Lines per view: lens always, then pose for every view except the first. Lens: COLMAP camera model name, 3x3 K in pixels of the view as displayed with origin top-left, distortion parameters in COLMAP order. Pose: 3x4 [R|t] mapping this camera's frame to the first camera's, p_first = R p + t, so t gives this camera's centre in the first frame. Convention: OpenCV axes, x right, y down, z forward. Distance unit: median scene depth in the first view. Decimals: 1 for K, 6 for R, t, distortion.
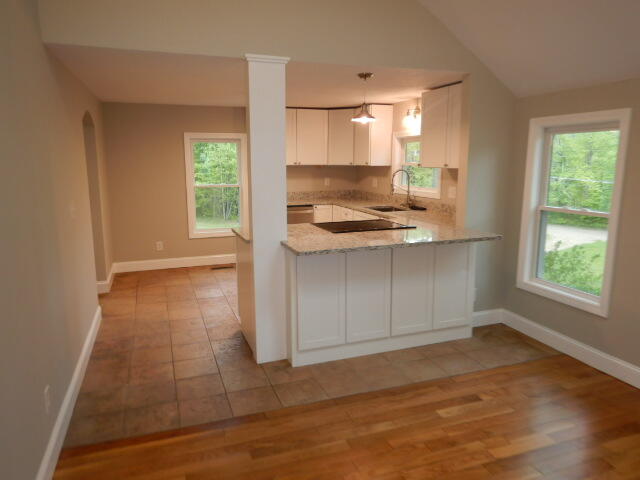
lens RADIAL K [[455.2, 0, 313.8], [0, 455.2, 237.4], [0, 0, 1]] dist [0.016491, -0.016145]
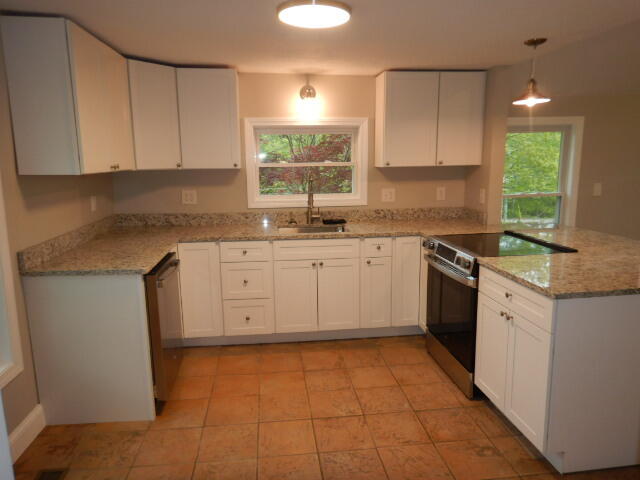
lens RADIAL K [[455.2, 0, 315.0], [0, 455.2, 242.5], [0, 0, 1]] dist [0.016491, -0.016145]
pose [[0.234655, -0.184874, 0.954337, -0.504543], [0.173192, 0.973992, 0.146096, -0.144524], [-0.956526, 0.131001, 0.260571, 0.831689]]
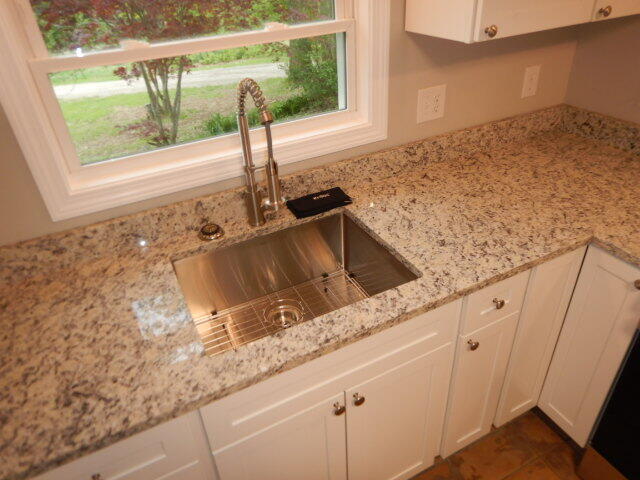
lens RADIAL K [[455.2, 0, 323.6], [0, 455.2, 237.2], [0, 0, 1]] dist [0.016491, -0.016145]
pose [[-0.126028, -0.529058, 0.839175, -0.021830], [0.207460, 0.813159, 0.543813, -0.197464], [-0.970091, 0.242631, 0.007277, 0.993081]]
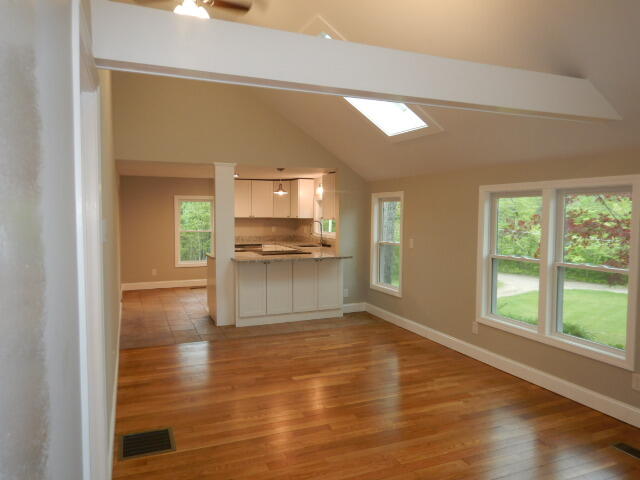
lens RADIAL K [[455.2, 0, 314.1], [0, 455.2, 238.7], [0, 0, 1]] dist [0.016491, -0.016145]
pose [[0.998704, 0.005029, 0.050640, 0.106536], [0.000601, 0.993871, -0.110545, 0.083995], [-0.050885, 0.110432, 0.992580, -0.538975]]
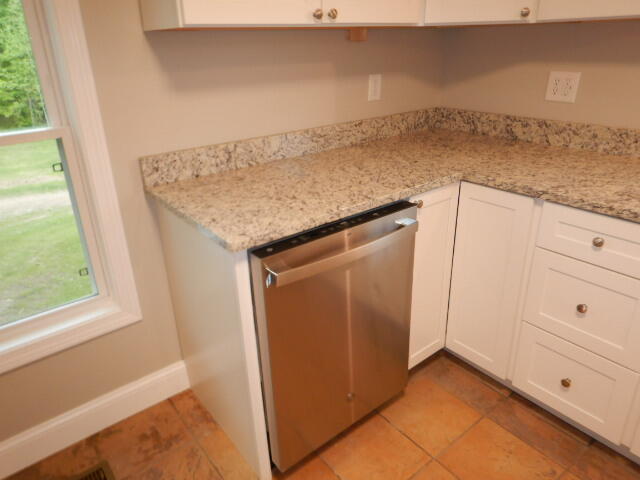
lens RADIAL K [[455.2, 0, 315.7], [0, 455.2, 236.6], [0, 0, 1]] dist [0.016491, -0.016145]
pose [[0.947761, -0.152534, 0.280147, -0.140928], [0.083384, 0.966190, 0.243974, -0.133491], [-0.307889, -0.207870, 0.928436, 0.907215]]
